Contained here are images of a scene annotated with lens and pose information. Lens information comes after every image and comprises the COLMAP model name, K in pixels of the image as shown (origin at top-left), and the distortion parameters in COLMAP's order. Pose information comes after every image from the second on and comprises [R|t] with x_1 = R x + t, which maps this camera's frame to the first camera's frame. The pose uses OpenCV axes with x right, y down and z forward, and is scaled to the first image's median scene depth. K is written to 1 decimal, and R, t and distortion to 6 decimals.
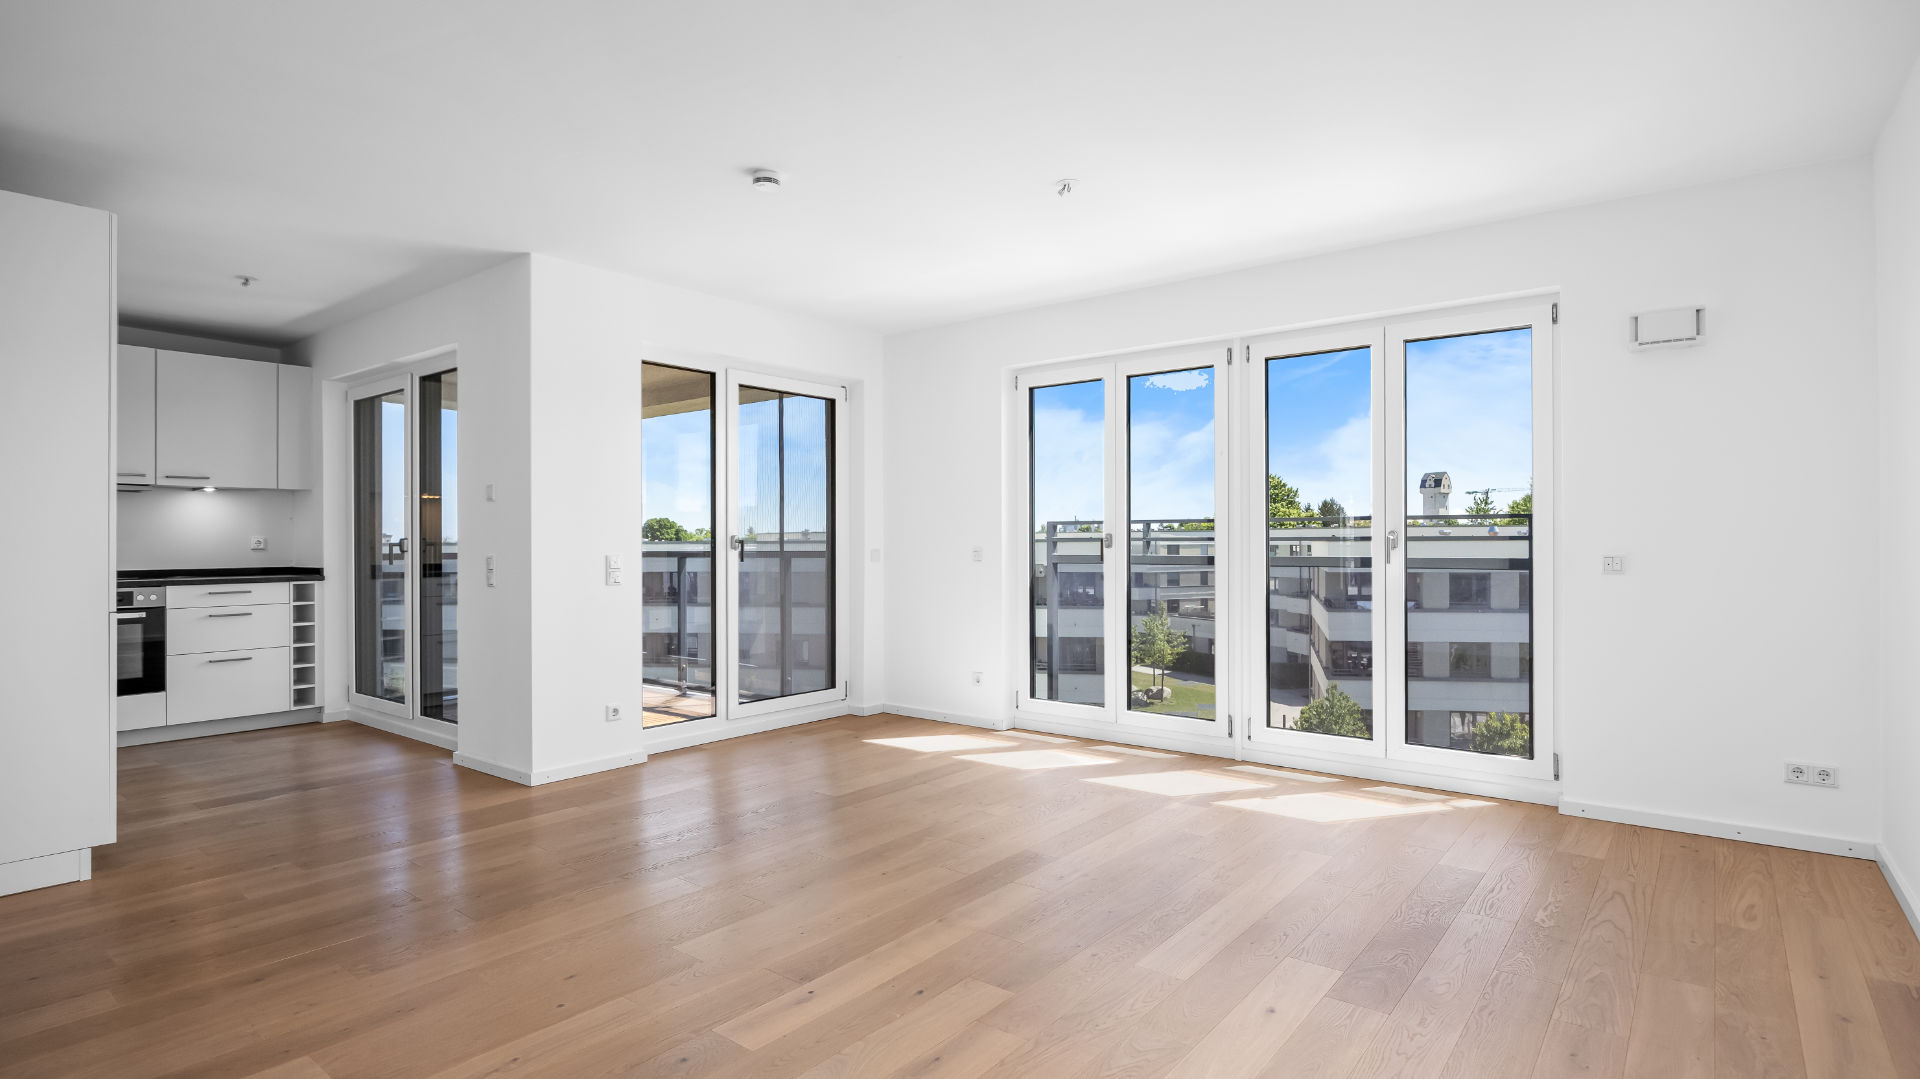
lens RADIAL K [[964.3, 0, 968.1], [0, 964.3, 537.9], [0, 0, 1]] dist [-0.000859, -0.000927]
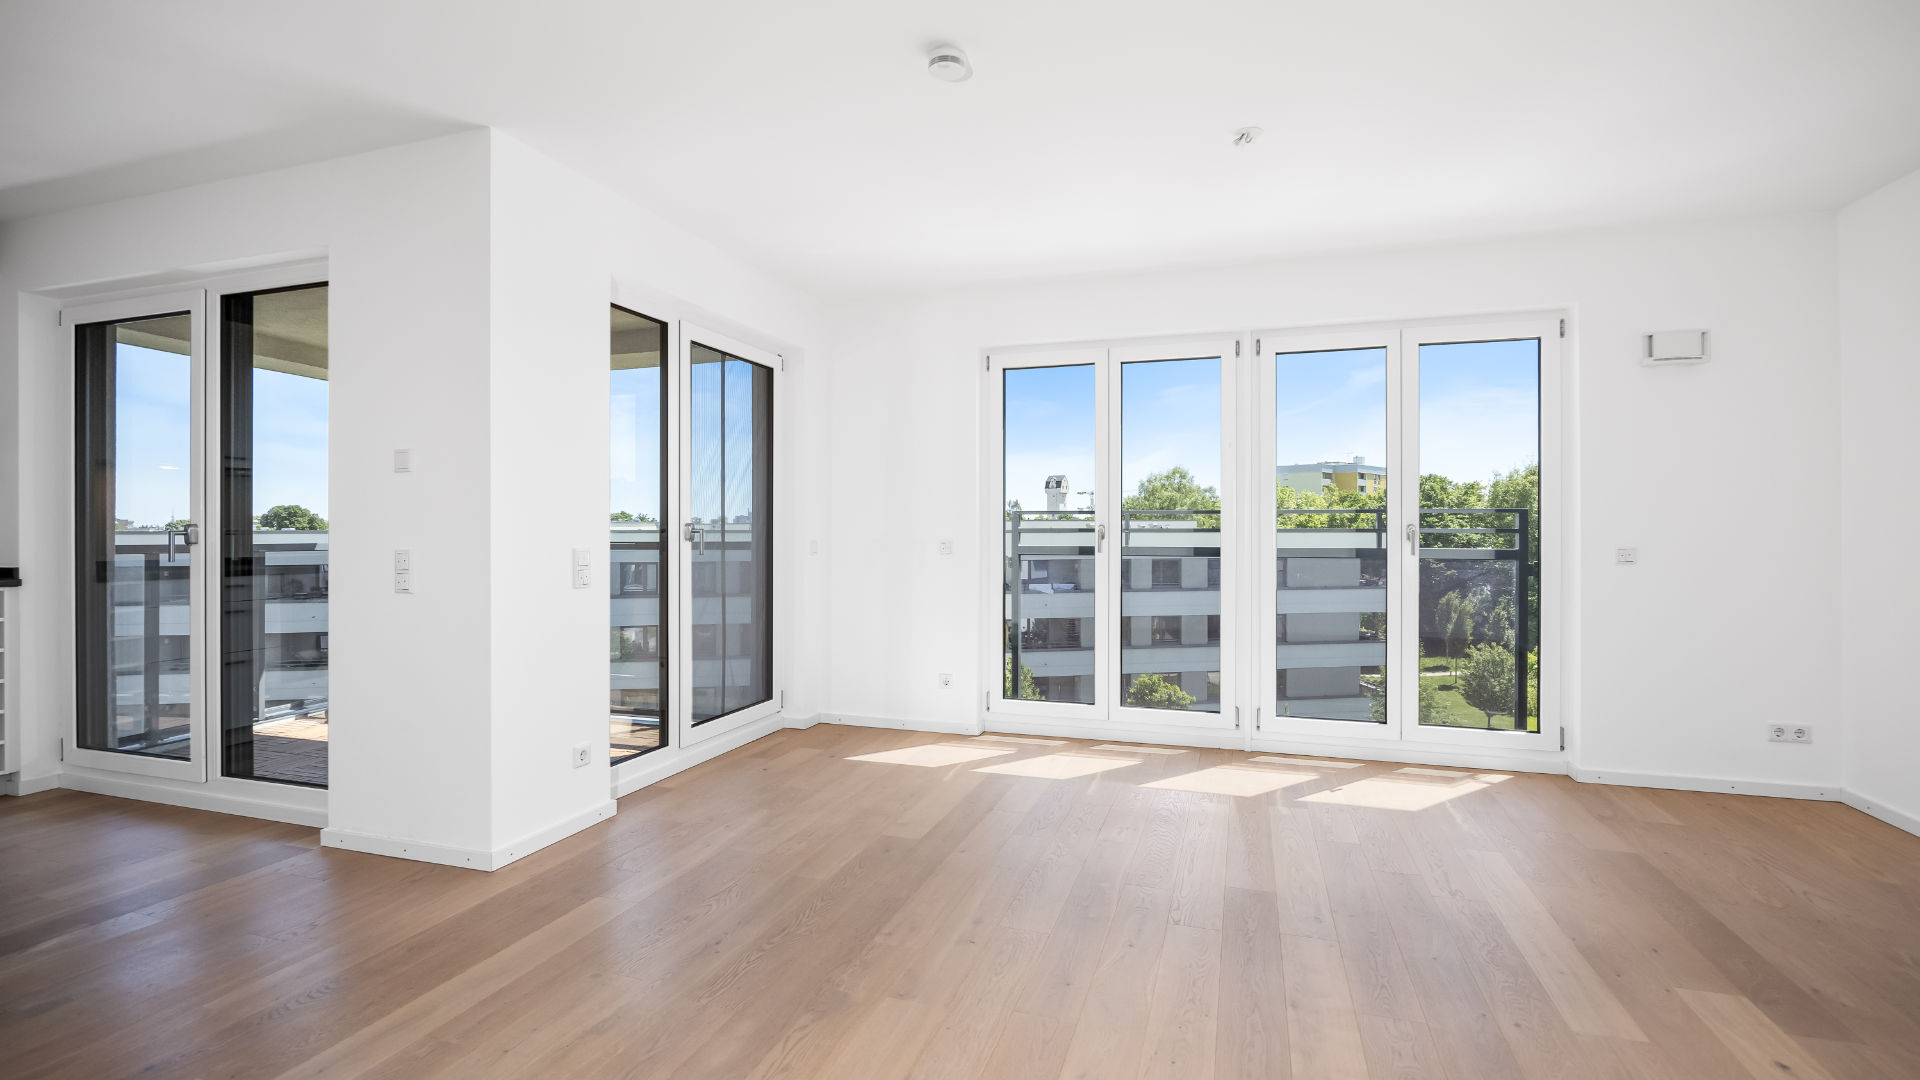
lens RADIAL K [[883.4, 0, 986.1], [0, 883.4, 524.7], [0, 0, 1]] dist [-0.010660, 0.001808]
pose [[0.938874, 0.007247, 0.344184, -0.264346], [-0.005788, 0.999969, -0.005267, 0.001339], [-0.344211, 0.002953, 0.938888, 0.207979]]
